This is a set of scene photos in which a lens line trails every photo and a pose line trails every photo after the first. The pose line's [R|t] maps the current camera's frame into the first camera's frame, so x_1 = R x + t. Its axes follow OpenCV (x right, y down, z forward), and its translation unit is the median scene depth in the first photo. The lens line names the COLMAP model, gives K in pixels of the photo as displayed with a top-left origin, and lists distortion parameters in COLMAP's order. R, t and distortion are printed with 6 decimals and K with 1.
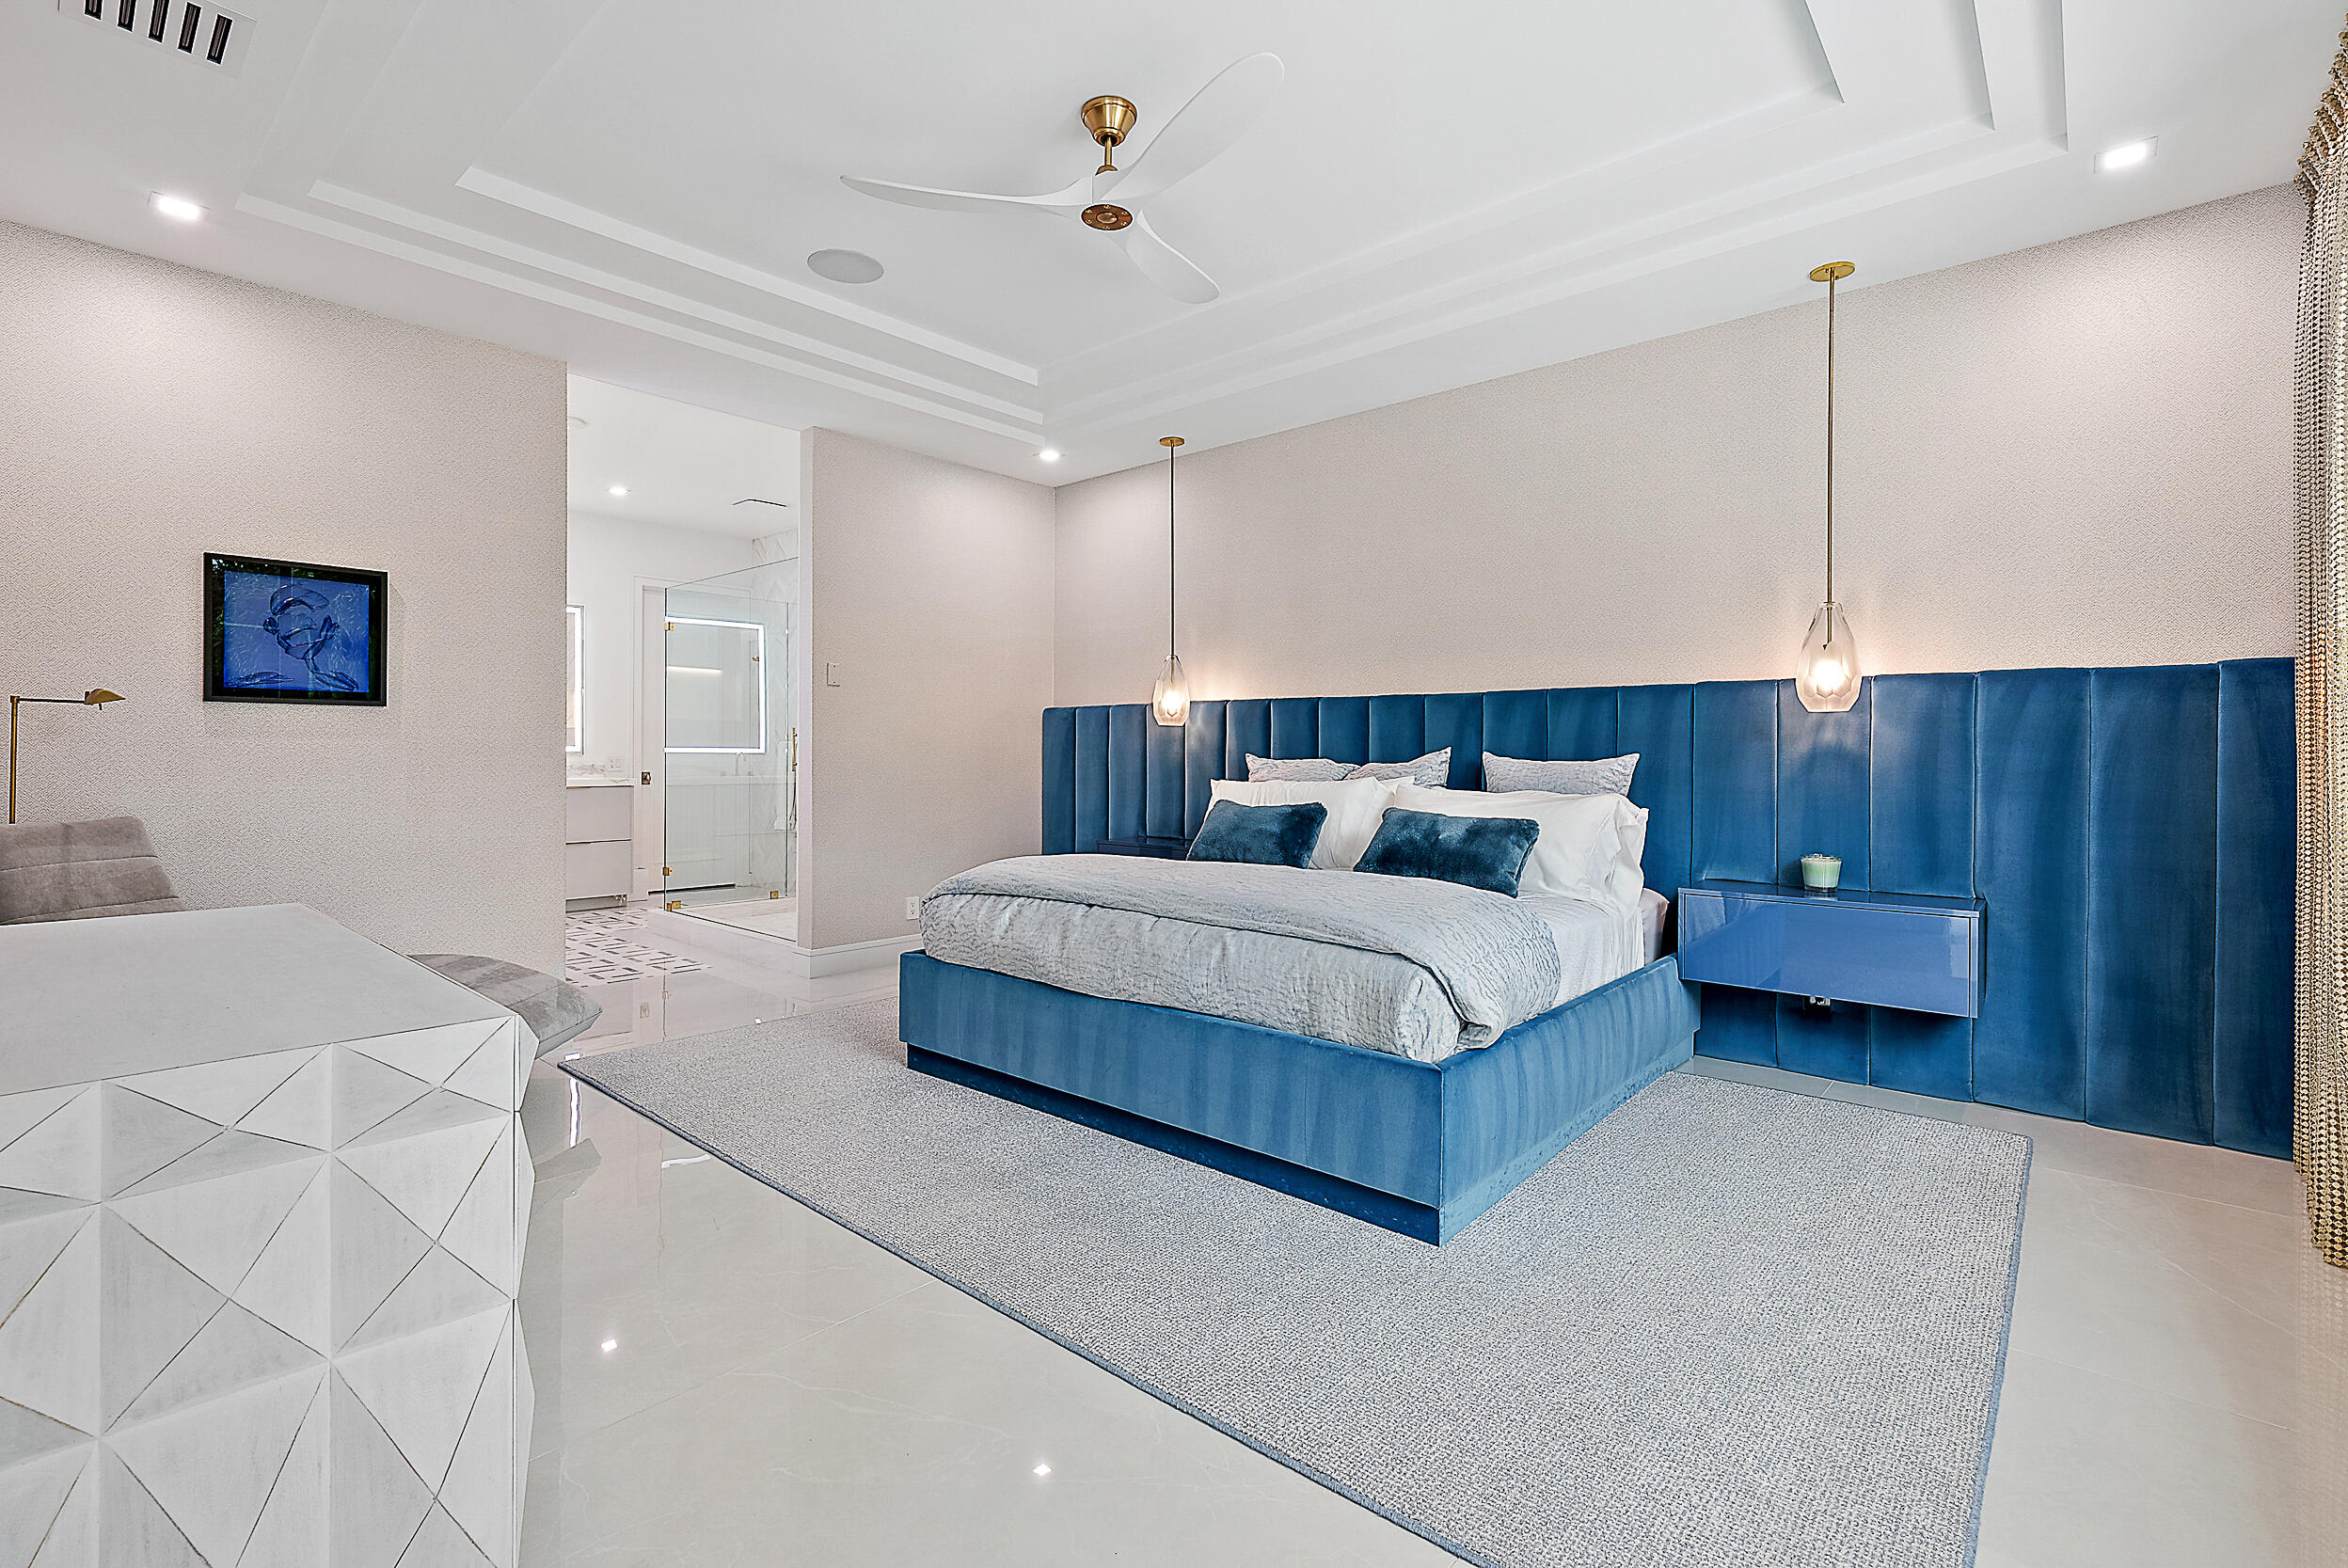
lens RADIAL K [[1054.4, 0, 1176.4], [0, 1054.4, 772.5], [0, 0, 1]] dist [-0.001867, -0.000687]
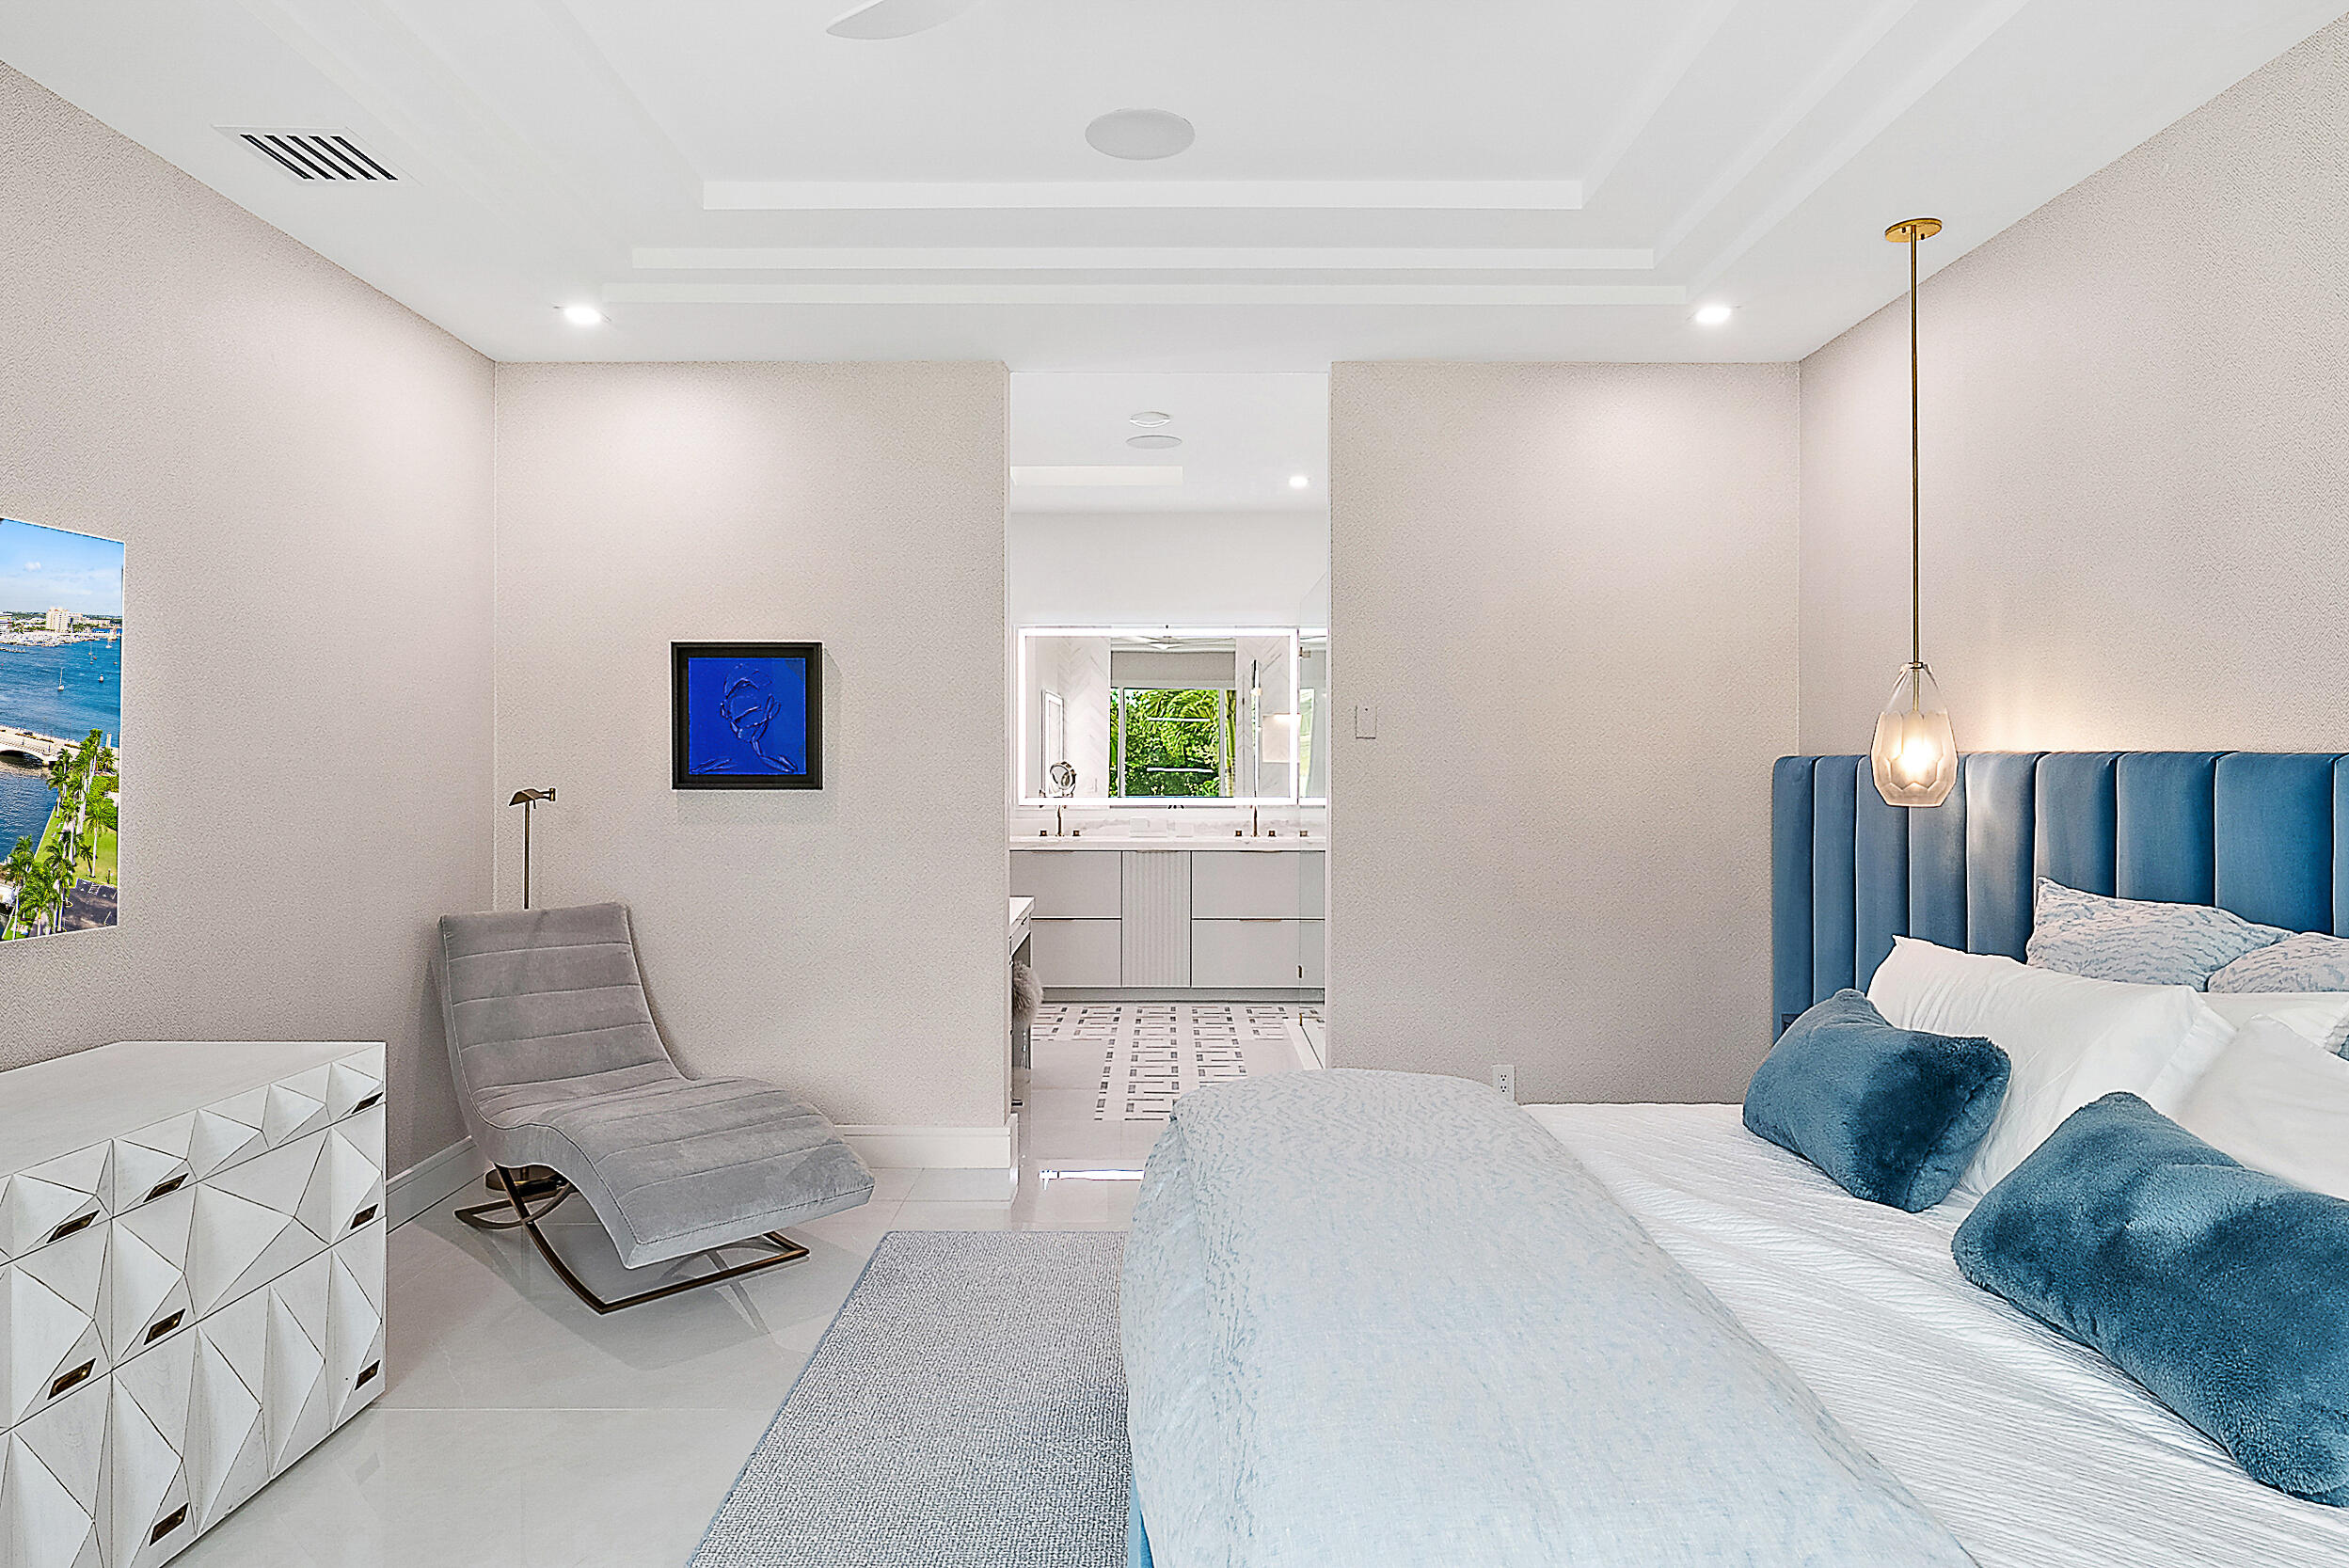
lens RADIAL K [[1388.0, 0, 1172.9], [0, 1388.0, 780.5], [0, 0, 1]] dist [0.000416, -0.001123]
pose [[0.665186, 0.006807, -0.746647, 0.258661], [-0.009727, 0.999953, 0.000452, -0.054968], [0.746614, 0.006962, 0.665221, 0.320018]]
